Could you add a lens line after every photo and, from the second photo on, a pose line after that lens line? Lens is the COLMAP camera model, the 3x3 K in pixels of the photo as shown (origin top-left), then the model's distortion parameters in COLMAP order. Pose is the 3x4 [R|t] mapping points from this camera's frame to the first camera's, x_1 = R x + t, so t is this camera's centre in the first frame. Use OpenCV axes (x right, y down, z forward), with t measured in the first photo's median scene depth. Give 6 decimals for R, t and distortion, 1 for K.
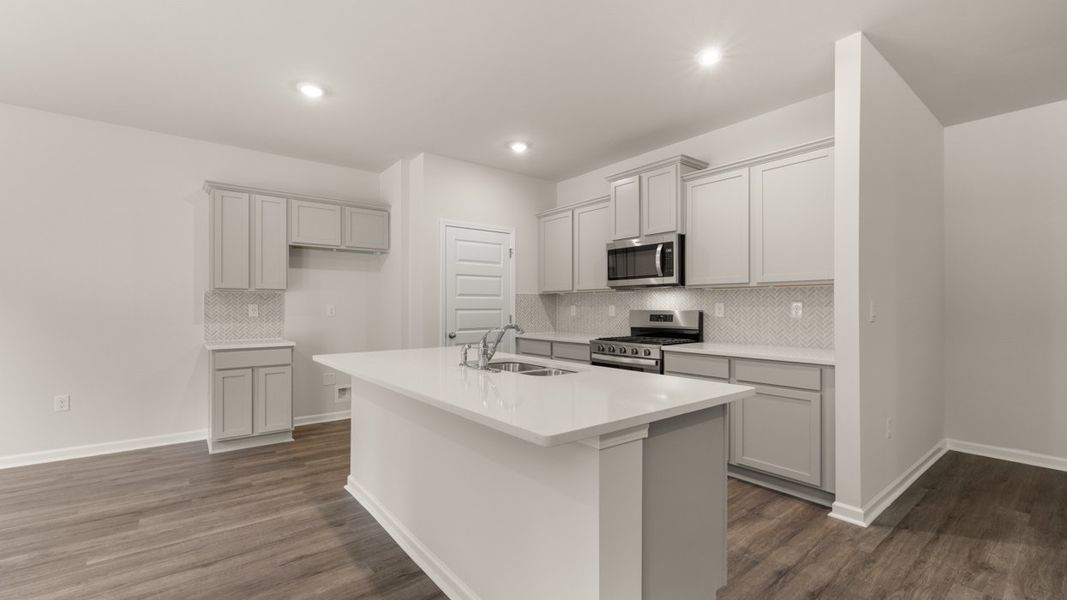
lens RADIAL K [[447.7, 0, 527.6], [0, 447.7, 305.9], [0, 0, 1]] dist [-0.000839, -0.000276]
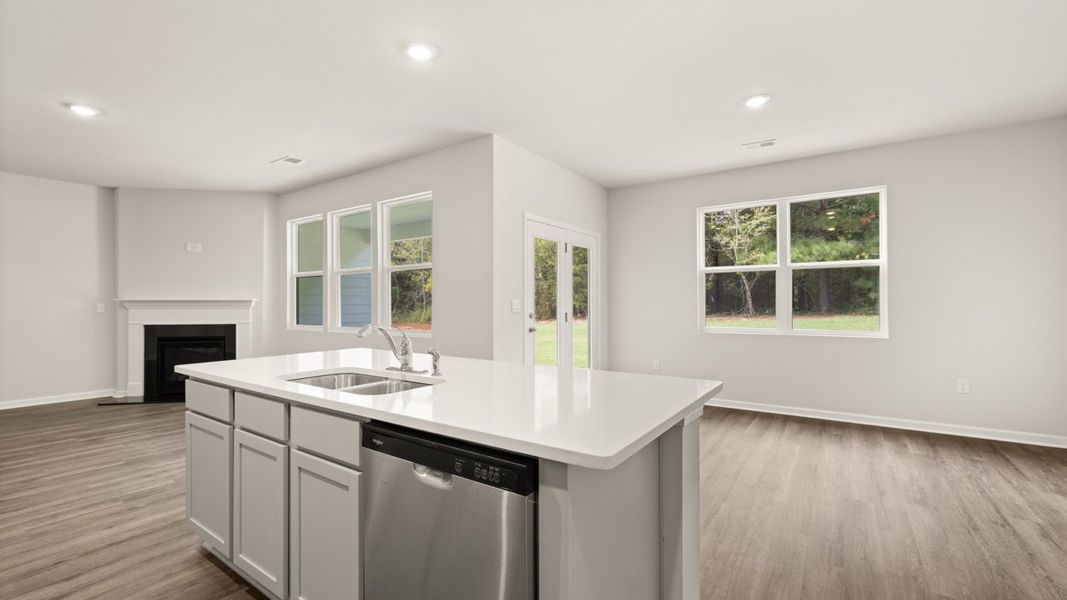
lens RADIAL K [[447.0, 0, 530.0], [0, 447.0, 299.7], [0, 0, 1]] dist [-0.000020, -0.000129]
pose [[-0.956977, 0.000427, -0.290164, -0.043709], [0.004266, 0.999912, -0.012595, 0.005666], [0.290133, -0.013291, -0.956894, 1.156514]]
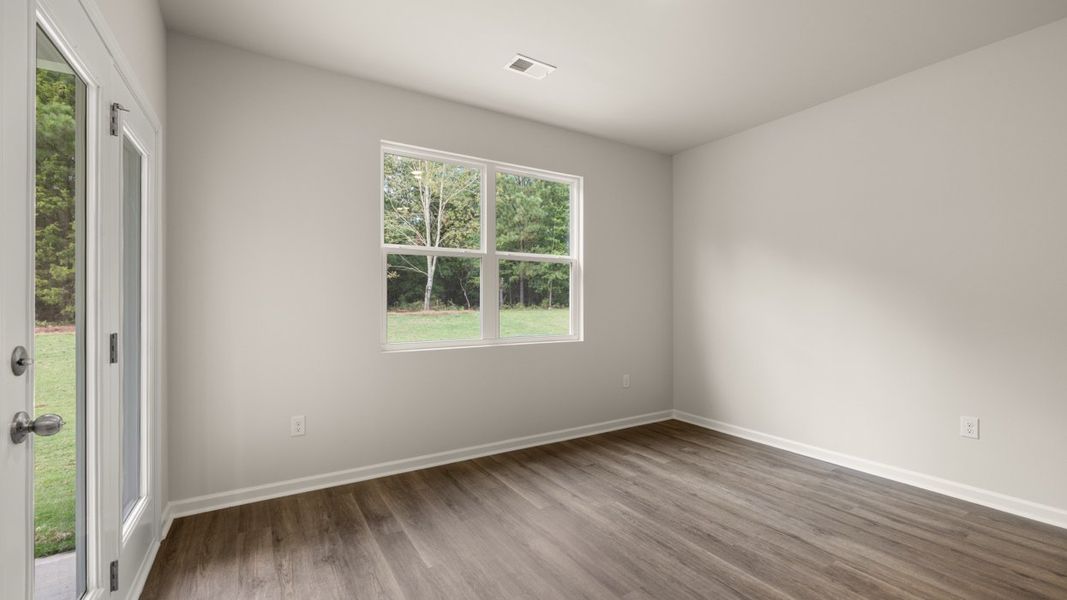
lens RADIAL K [[444.7, 0, 528.6], [0, 444.7, 302.9], [0, 0, 1]] dist [-0.001249, -0.000131]
pose [[-0.120299, -0.000919, -0.992737, -0.180711], [0.002983, 0.999995, -0.001287, 0.002815], [0.992733, -0.003116, -0.120296, 0.318867]]
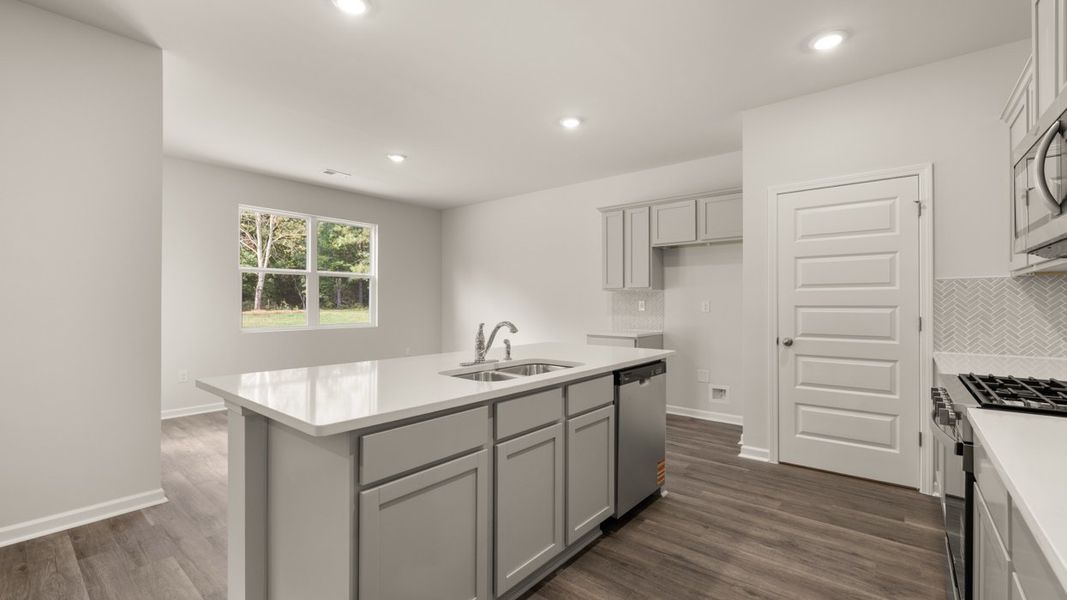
lens RADIAL K [[444.7, 0, 528.6], [0, 444.7, 302.9], [0, 0, 1]] dist [-0.001249, -0.000131]
pose [[0.209234, -0.000735, -0.977865, 0.548264], [0.001429, 0.999999, -0.000446, 0.002743], [0.977864, -0.001304, 0.209235, 0.530958]]
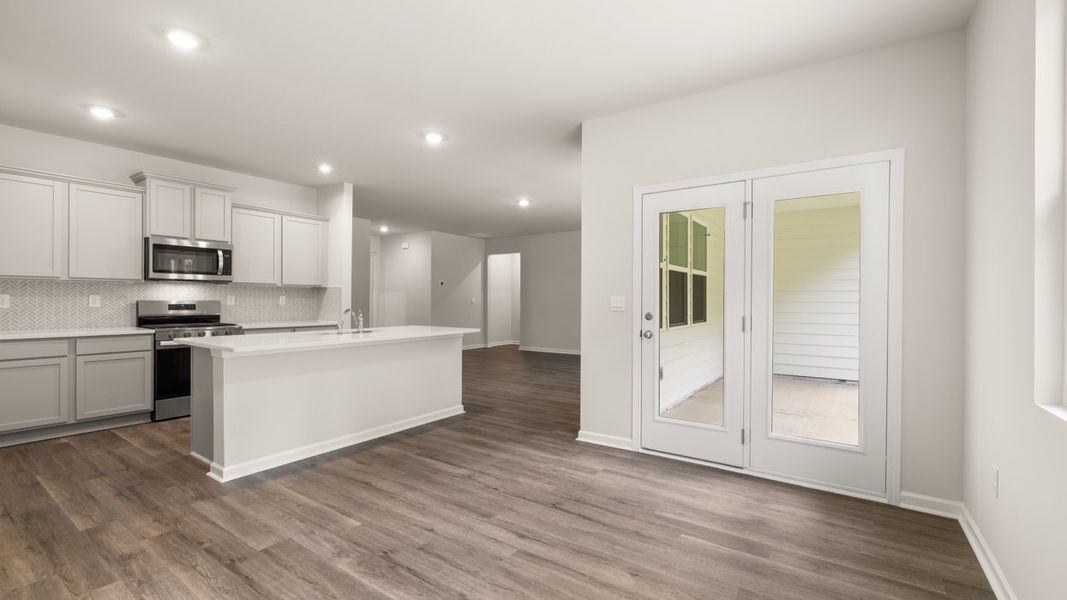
lens RADIAL K [[453.7, 0, 530.0], [0, 453.7, 302.8], [0, 0, 1]] dist [-0.000437, 0.000201]
pose [[-0.285712, -0.006507, 0.958293, -1.234600], [-0.007967, 0.999959, 0.004414, 0.003419], [-0.958282, -0.006374, -0.285752, 0.513007]]
